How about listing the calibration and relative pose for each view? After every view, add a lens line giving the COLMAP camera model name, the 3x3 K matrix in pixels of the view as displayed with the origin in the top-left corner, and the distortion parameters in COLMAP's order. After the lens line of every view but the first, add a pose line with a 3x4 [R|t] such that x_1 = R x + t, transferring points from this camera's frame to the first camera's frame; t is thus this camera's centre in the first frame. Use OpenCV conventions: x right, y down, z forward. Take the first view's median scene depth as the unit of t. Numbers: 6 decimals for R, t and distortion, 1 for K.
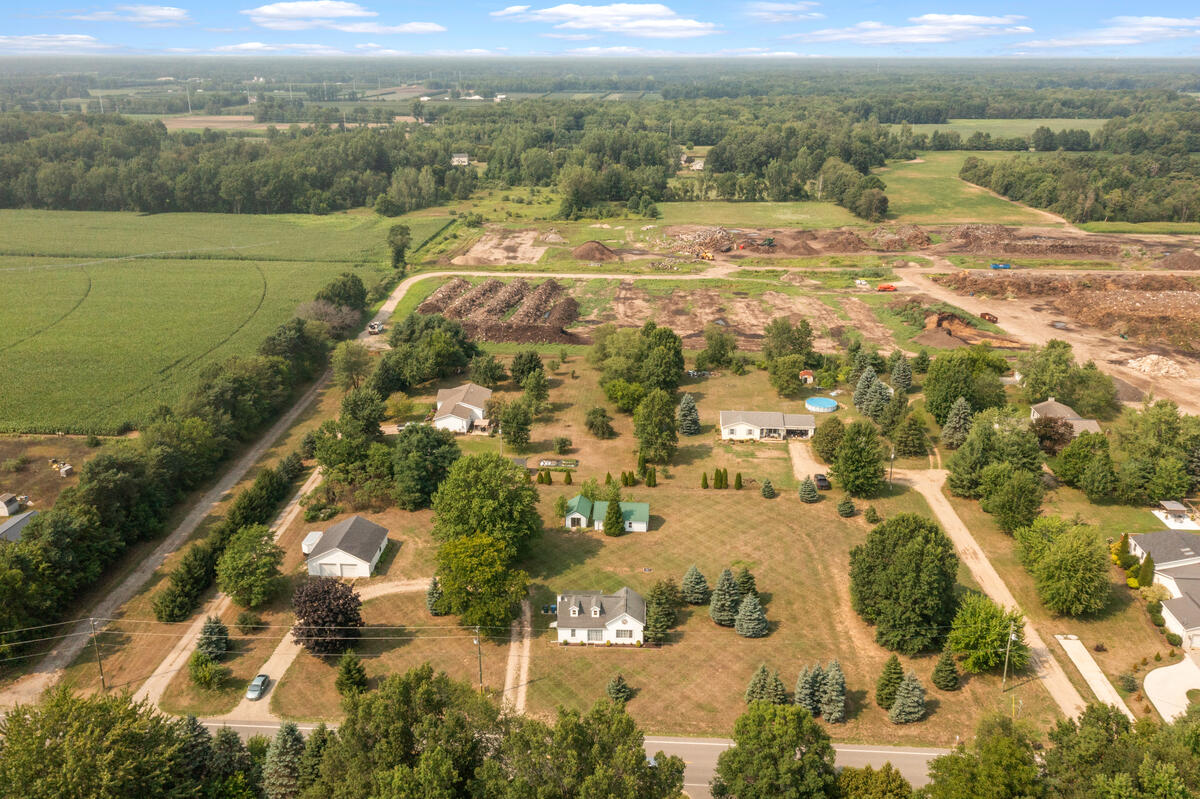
lens RADIAL K [[985.3, 0, 600.0], [0, 985.3, 399.5], [0, 0, 1]] dist [-0.006162, 0.000503]
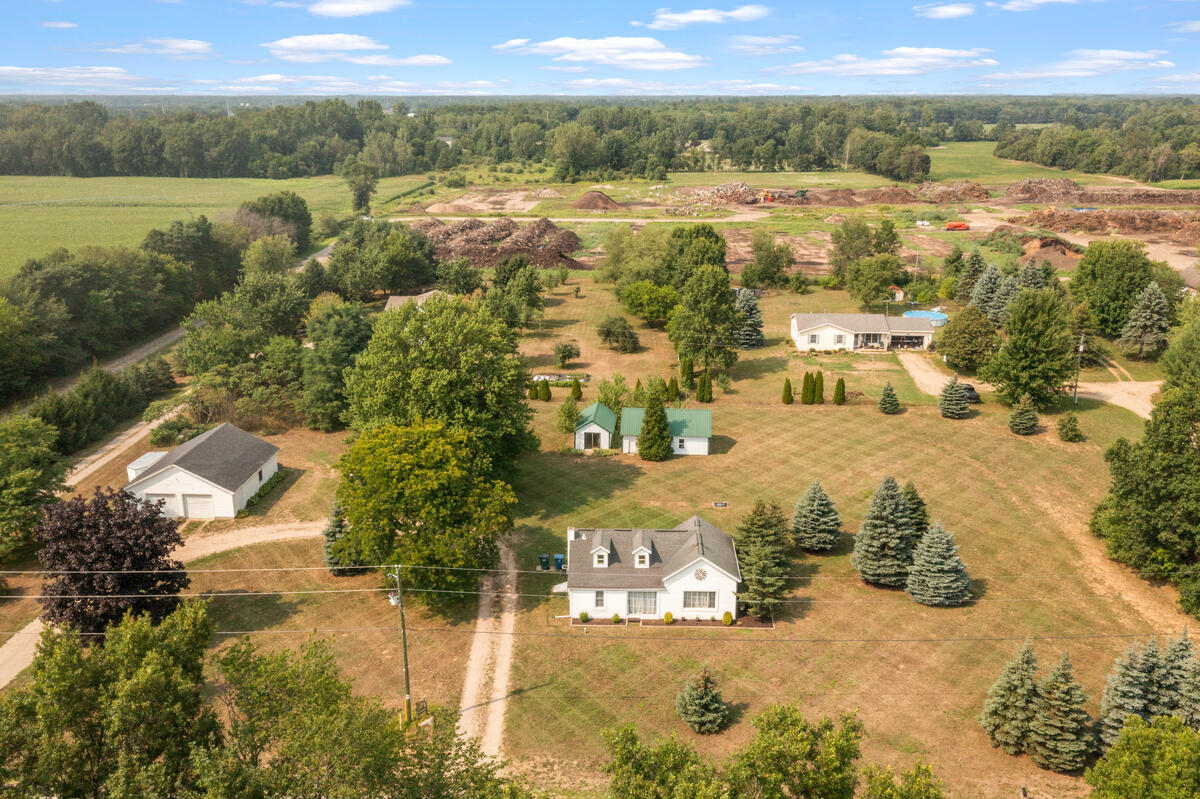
lens RADIAL K [[985.3, 0, 600.0], [0, 985.3, 399.5], [0, 0, 1]] dist [-0.006162, 0.000503]
pose [[0.999956, -0.004755, 0.008092, -0.022423], [0.005077, 0.999179, -0.040205, 0.113417], [-0.007894, 0.040244, 0.999159, 0.356258]]
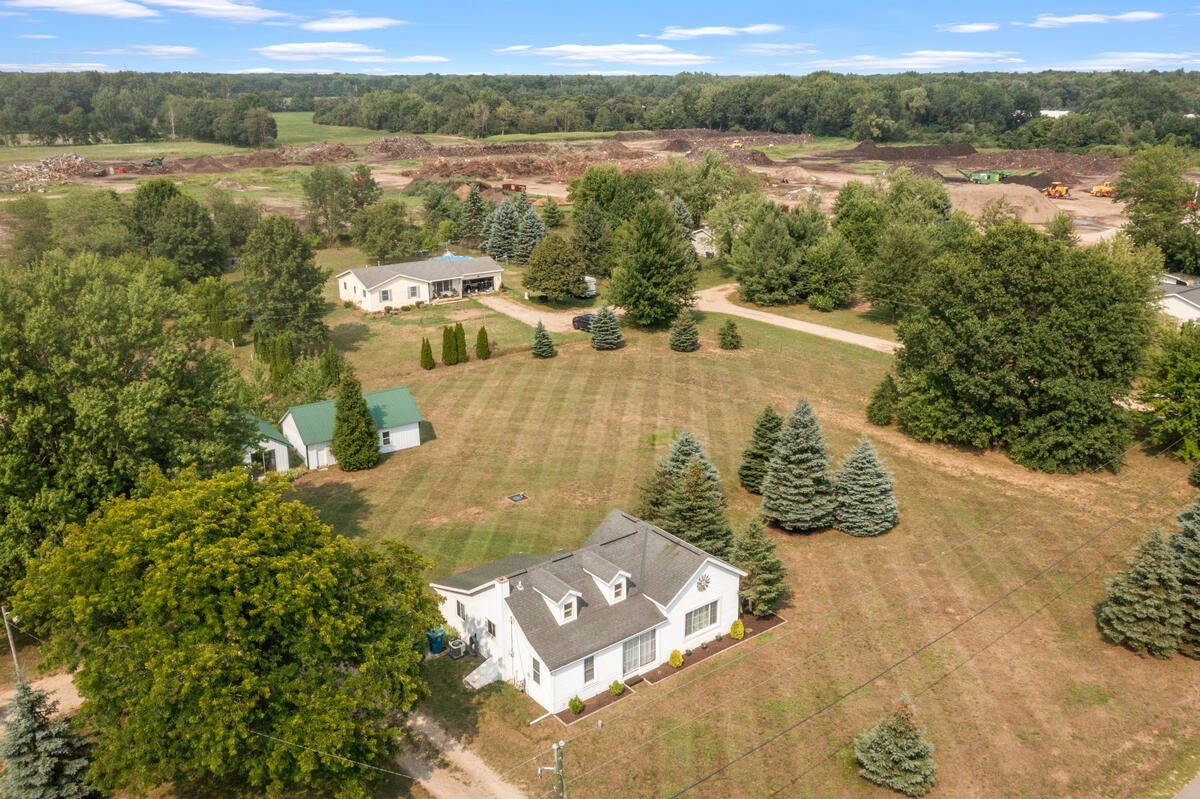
lens RADIAL K [[975.4, 0, 600.0], [0, 975.4, 399.5], [0, 0, 1]] dist [0.001987, 0.002738]
pose [[0.756913, -0.202095, 0.621482, -0.153378], [0.214517, 0.975123, 0.055830, 0.097020], [-0.617305, 0.091060, 0.781436, 0.540741]]
